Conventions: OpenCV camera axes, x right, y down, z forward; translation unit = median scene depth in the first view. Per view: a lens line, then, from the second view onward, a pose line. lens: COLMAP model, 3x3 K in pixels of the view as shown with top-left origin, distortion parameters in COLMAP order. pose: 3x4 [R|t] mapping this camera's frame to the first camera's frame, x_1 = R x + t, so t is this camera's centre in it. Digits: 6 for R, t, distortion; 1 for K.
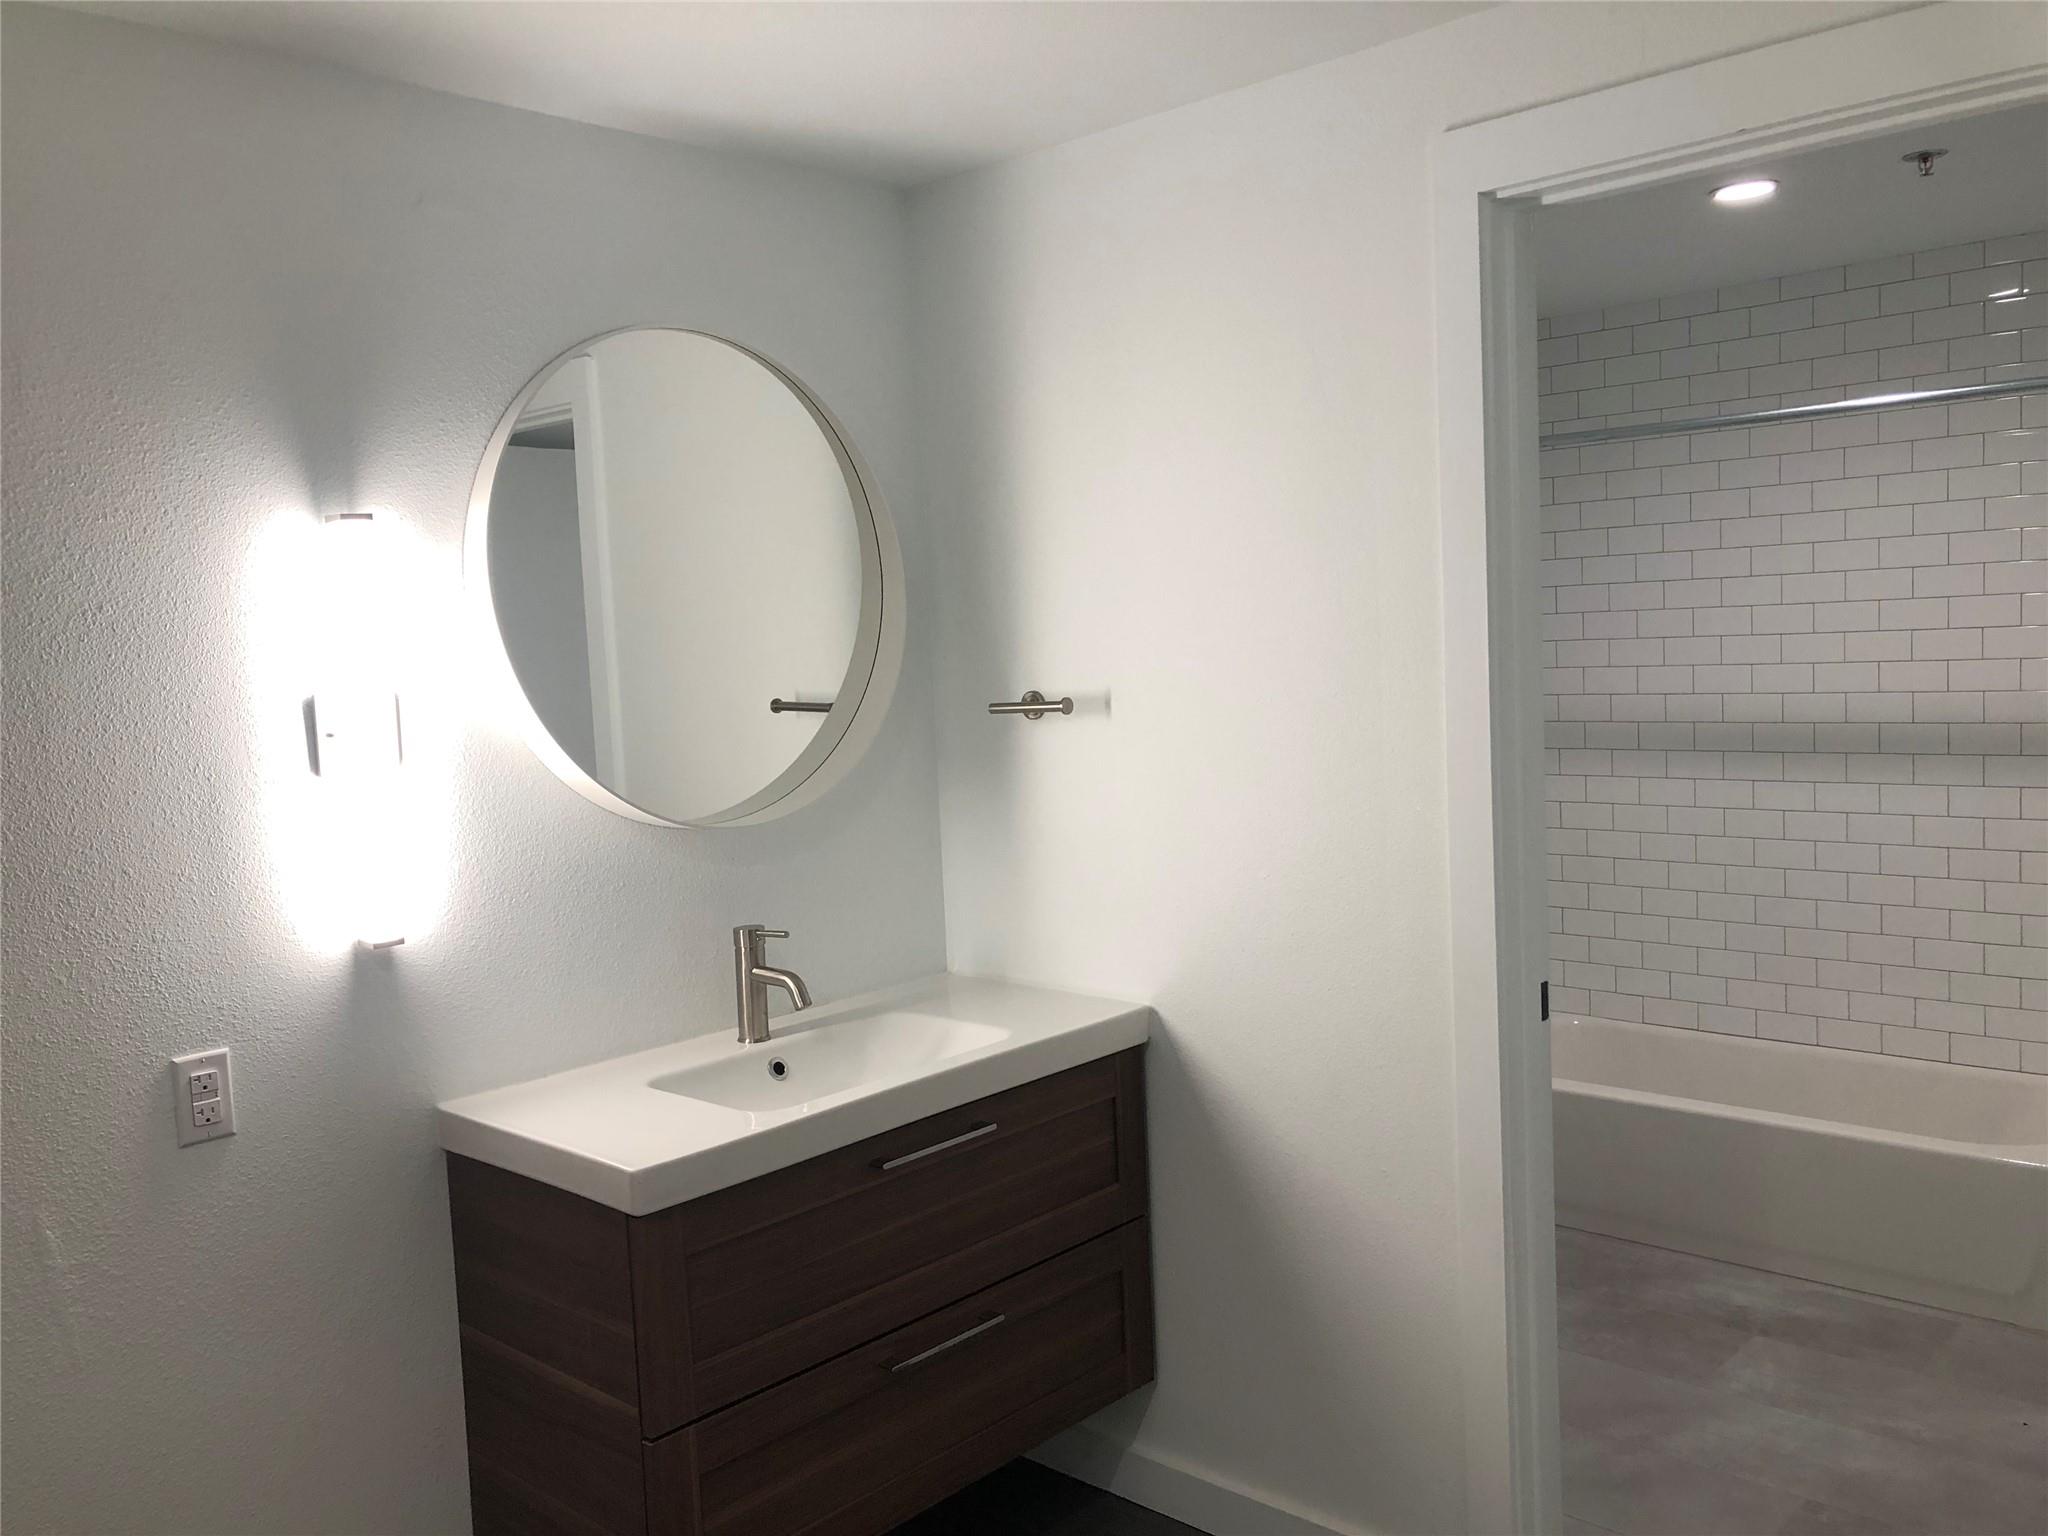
lens RADIAL K [[1665.3, 0, 1024.2], [0, 1665.3, 770.4], [0, 0, 1]] dist [0.050936, -0.074694]
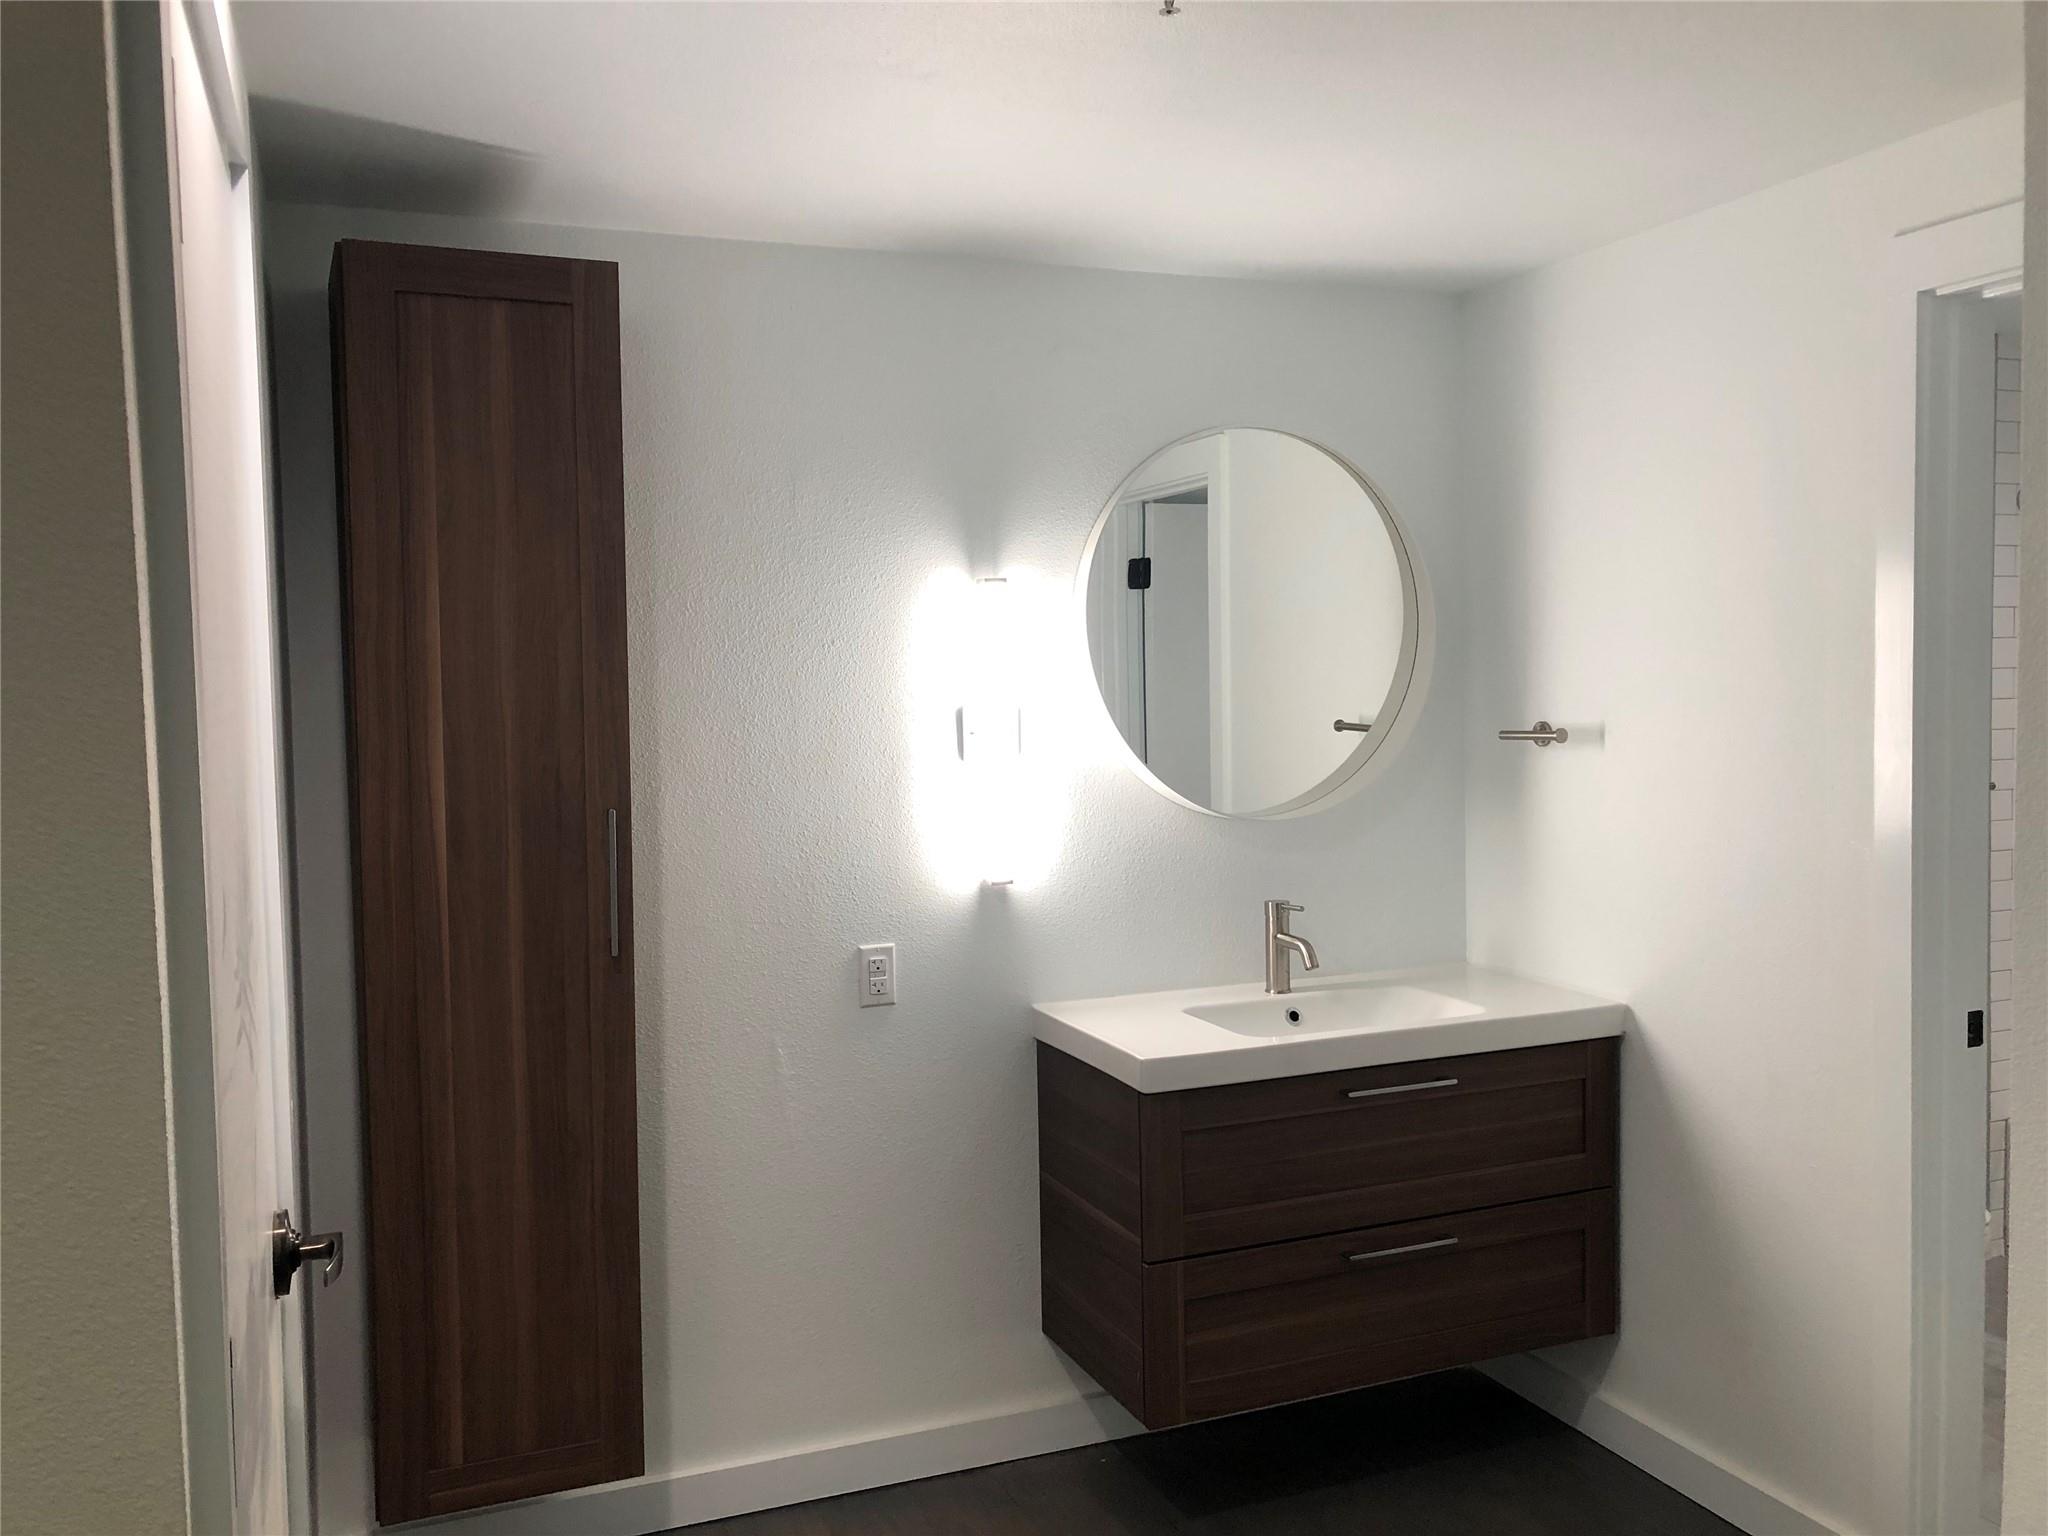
lens RADIAL K [[1665.3, 0, 1024.2], [0, 1665.3, 770.4], [0, 0, 1]] dist [0.050936, -0.074694]
pose [[0.905049, 0.052284, -0.422081, 0.189920], [-0.056779, 0.998385, 0.001923, 0.004605], [0.421500, 0.022225, 0.906556, -0.220901]]
